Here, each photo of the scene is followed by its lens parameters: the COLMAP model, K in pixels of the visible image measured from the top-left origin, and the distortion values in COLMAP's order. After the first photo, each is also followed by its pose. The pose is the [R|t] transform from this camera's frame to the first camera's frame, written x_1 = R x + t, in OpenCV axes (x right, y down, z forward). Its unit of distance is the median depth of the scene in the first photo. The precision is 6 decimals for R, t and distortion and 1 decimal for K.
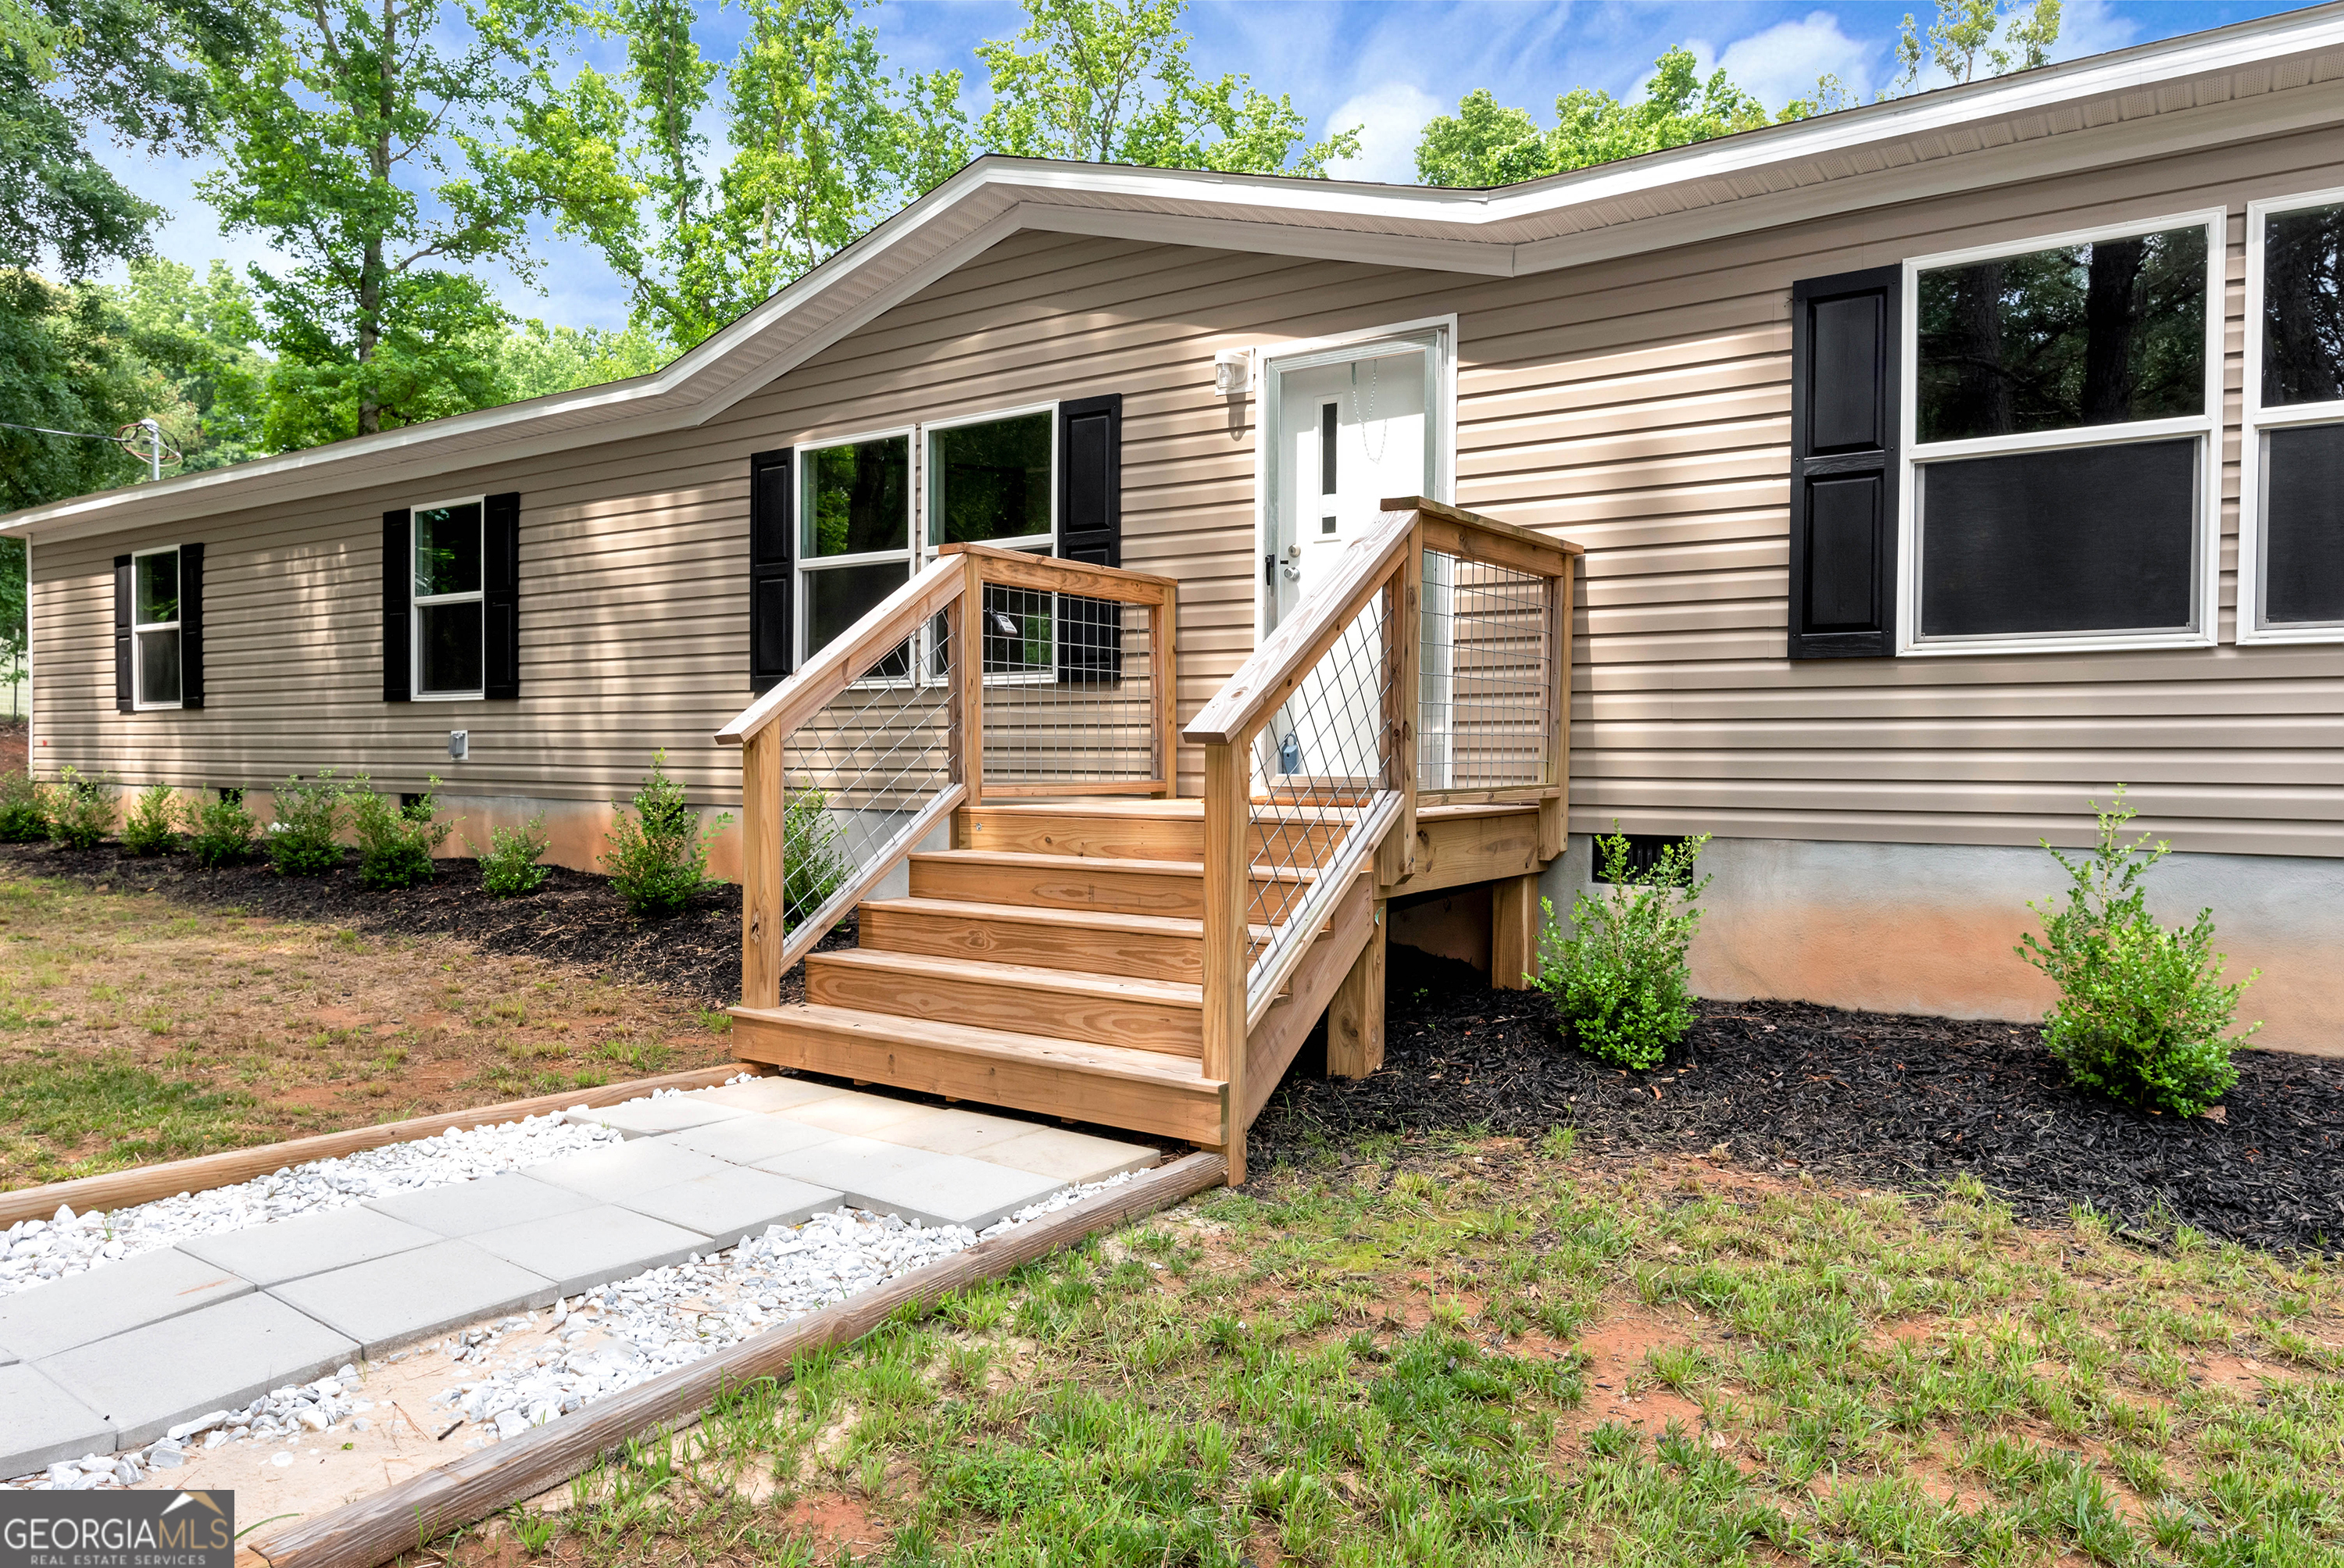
lens RADIAL K [[1527.0, 0, 1177.4], [0, 1527.0, 786.1], [0, 0, 1]] dist [0.003630, 0.000563]
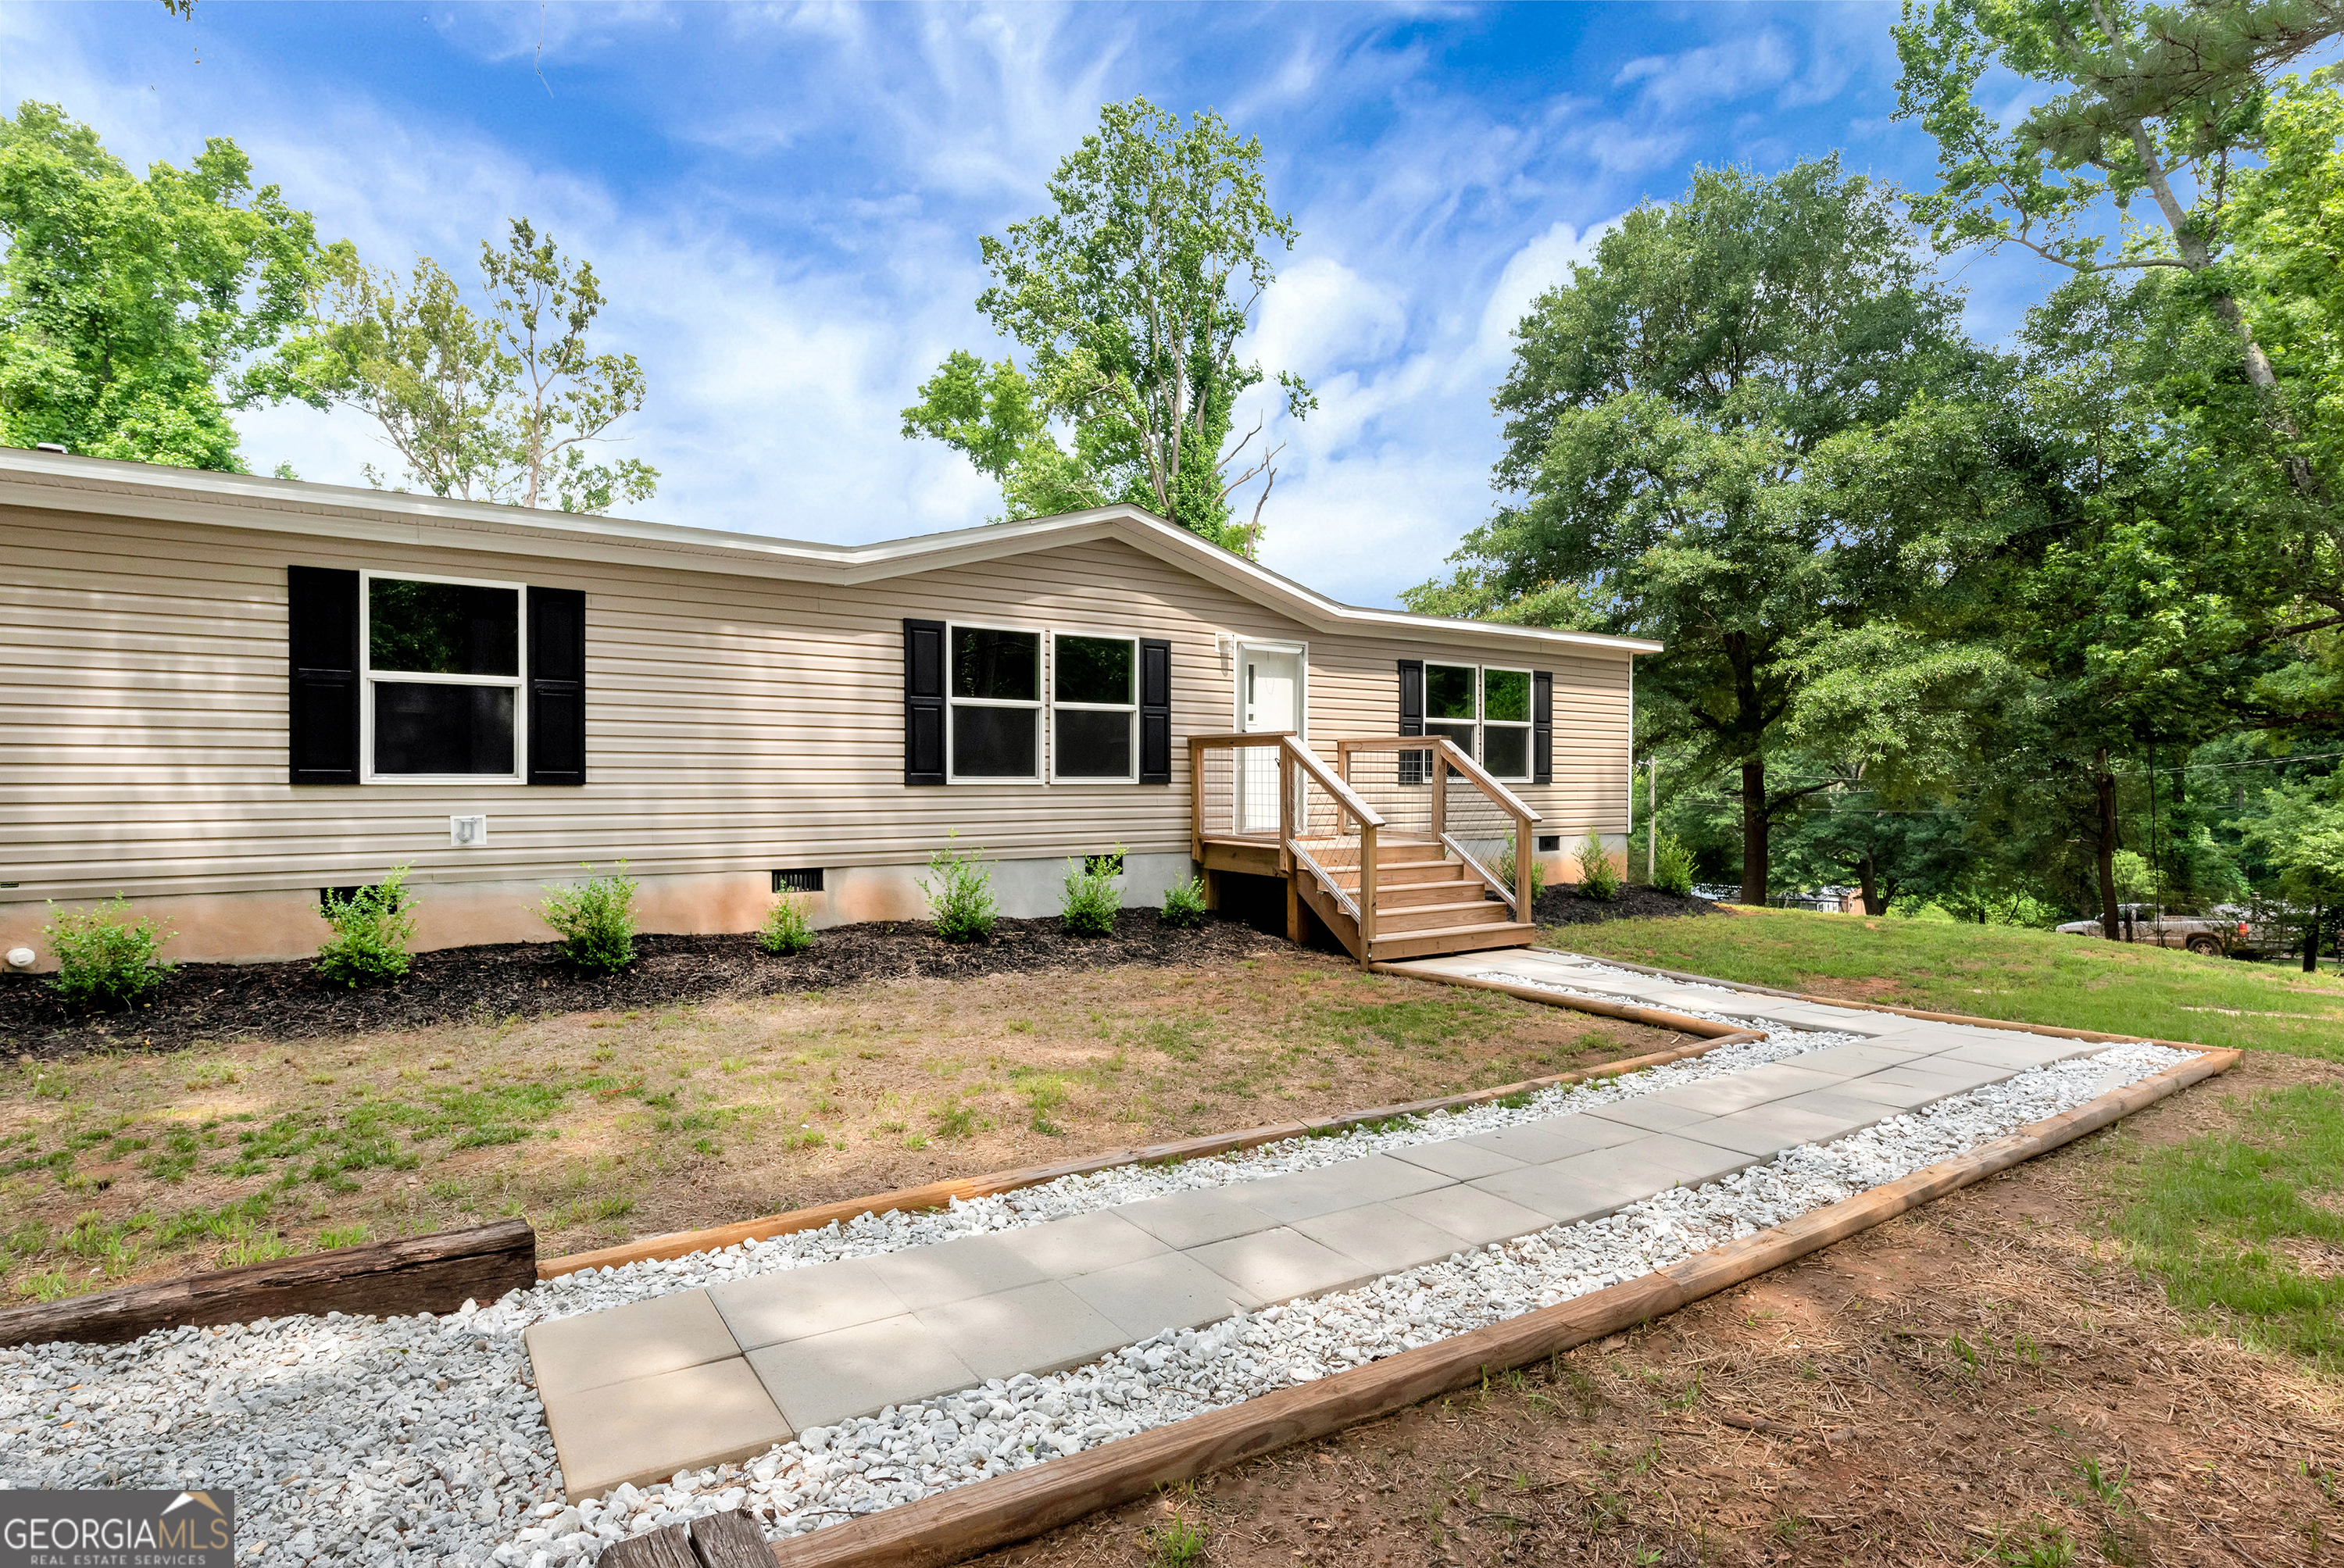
lens RADIAL K [[1148.6, 0, 1172.0], [0, 1148.6, 784.0], [0, 0, 1]] dist [0.003796, 0.000680]
pose [[0.362683, -0.008305, 0.931876, -1.218699], [0.018012, 0.999836, 0.001901, -0.060790], [-0.931739, 0.016096, 0.362773, 0.385467]]
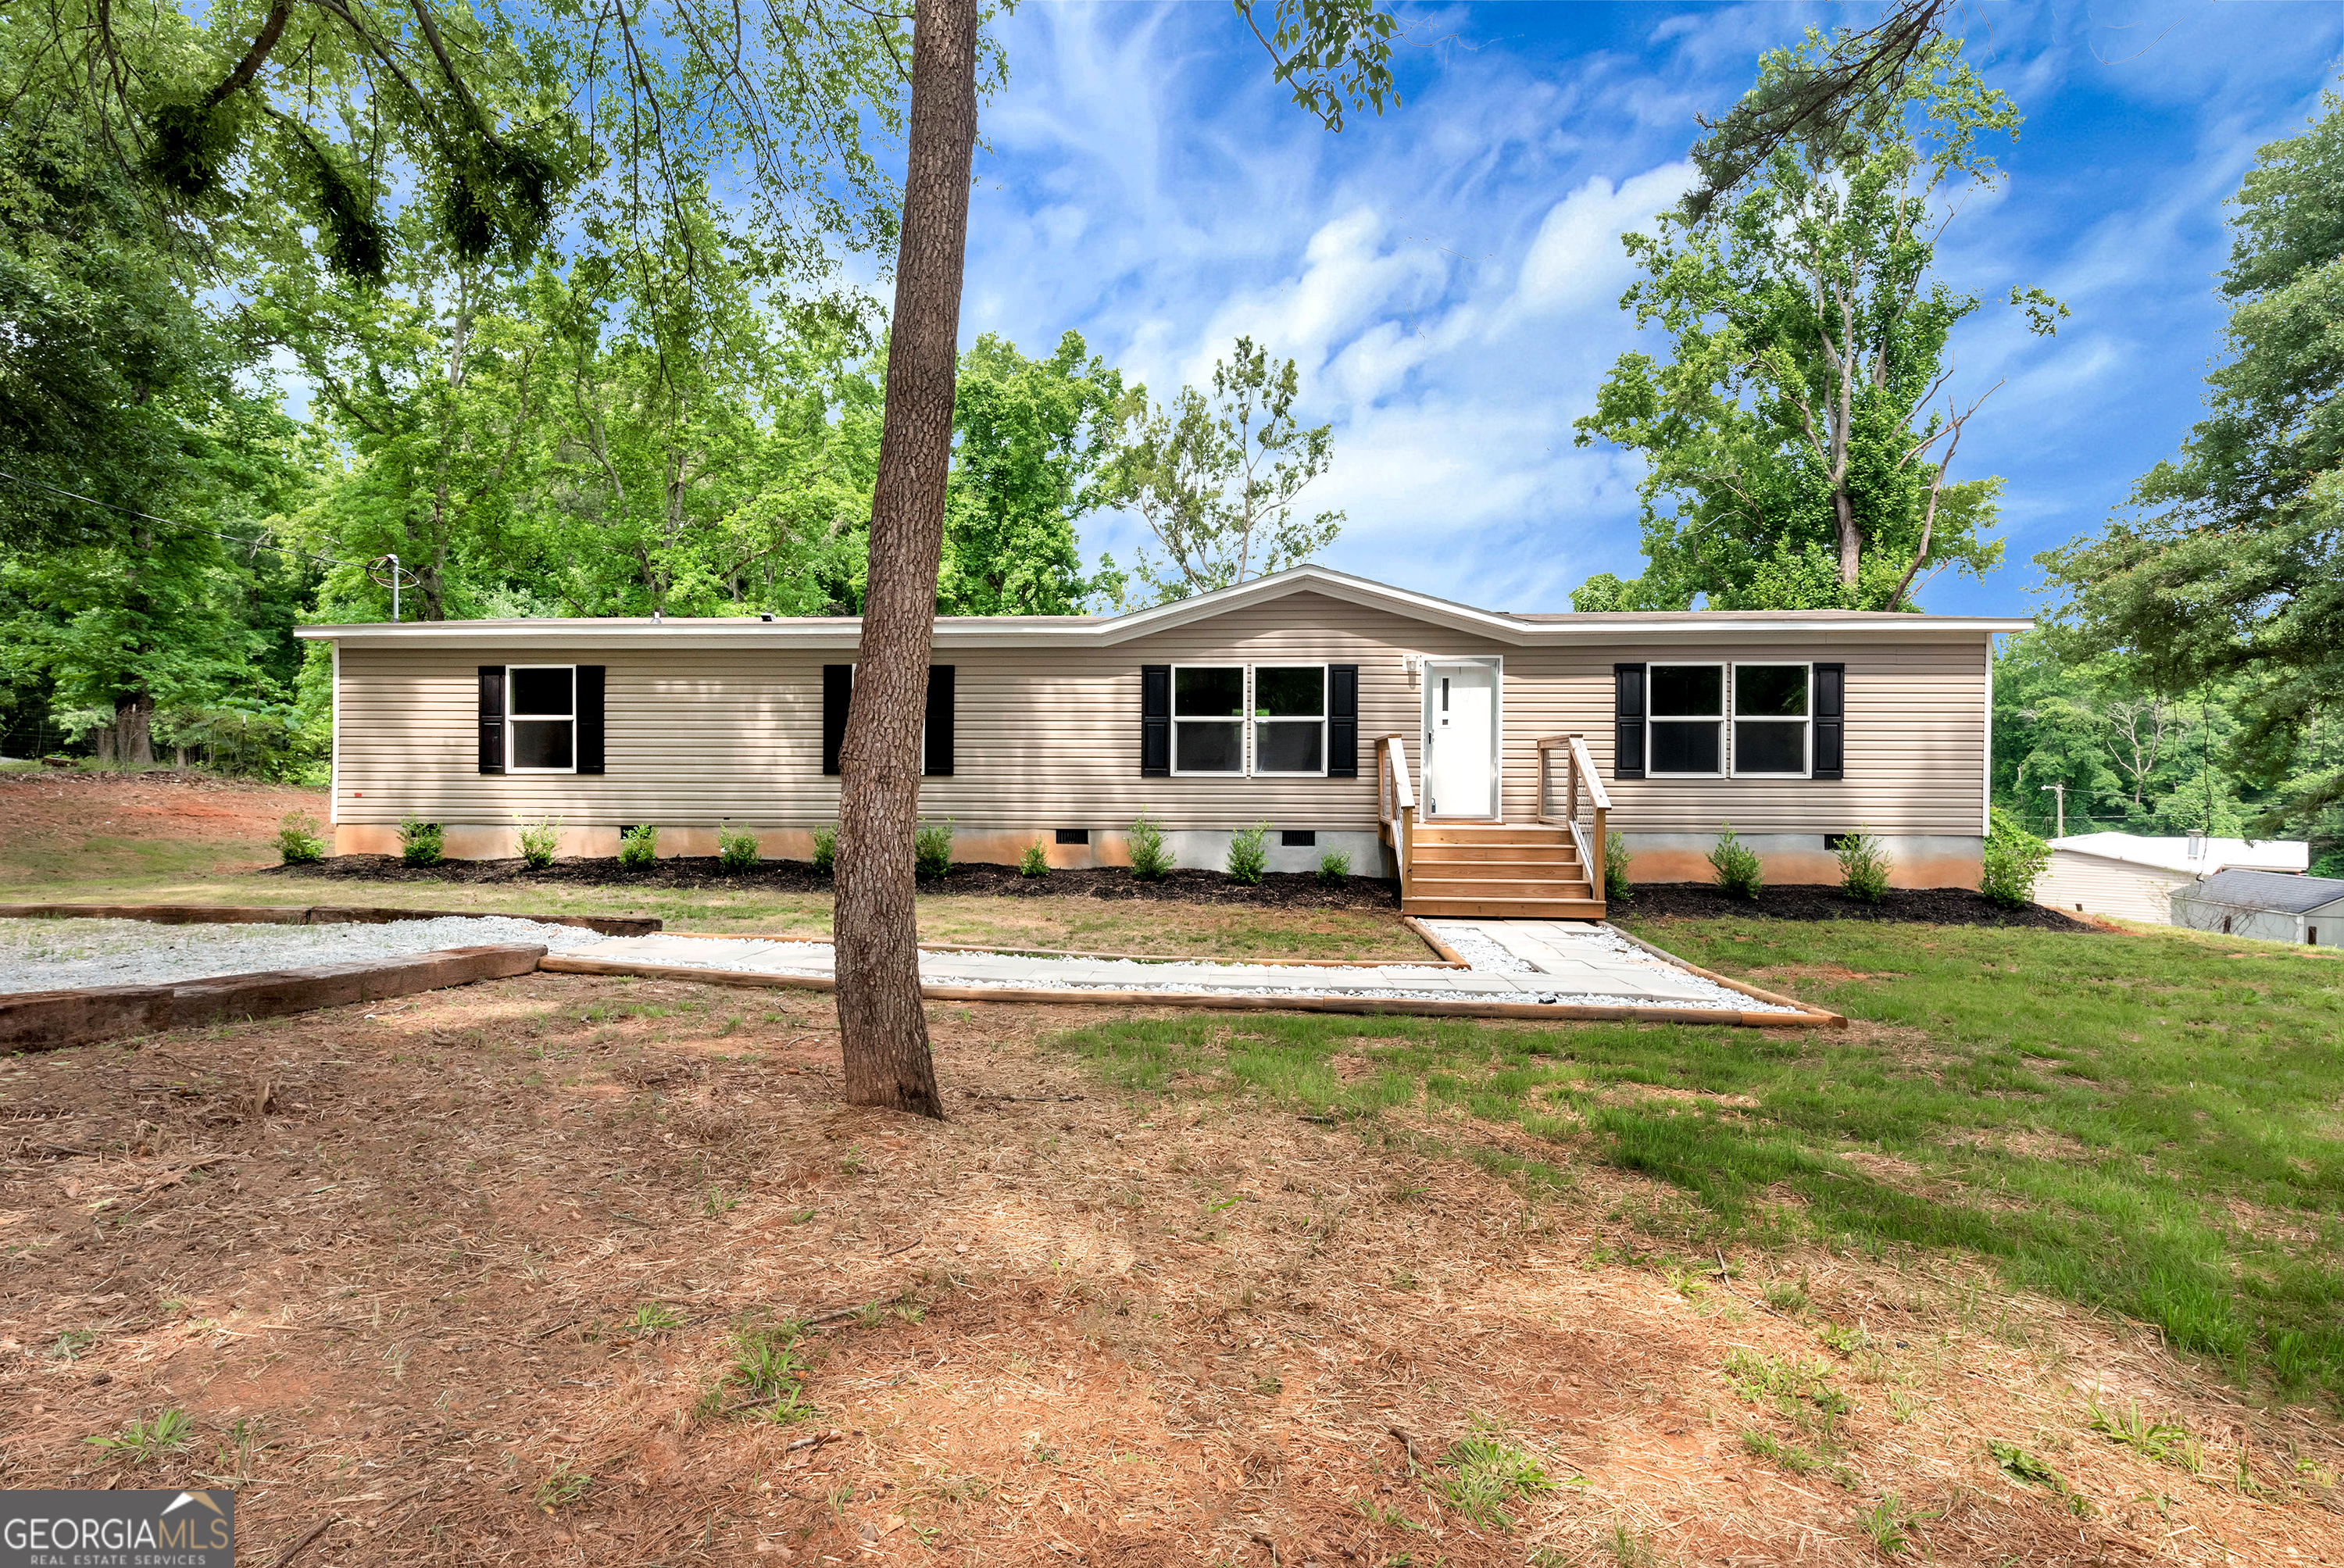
lens RADIAL K [[1148.6, 0, 1172.0], [0, 1148.6, 784.0], [0, 0, 1]] dist [0.003796, 0.000680]
pose [[0.862853, -0.002012, 0.505451, -1.079443], [0.009357, 0.999884, -0.011994, -0.031459], [-0.505368, 0.015079, 0.862772, -0.419514]]
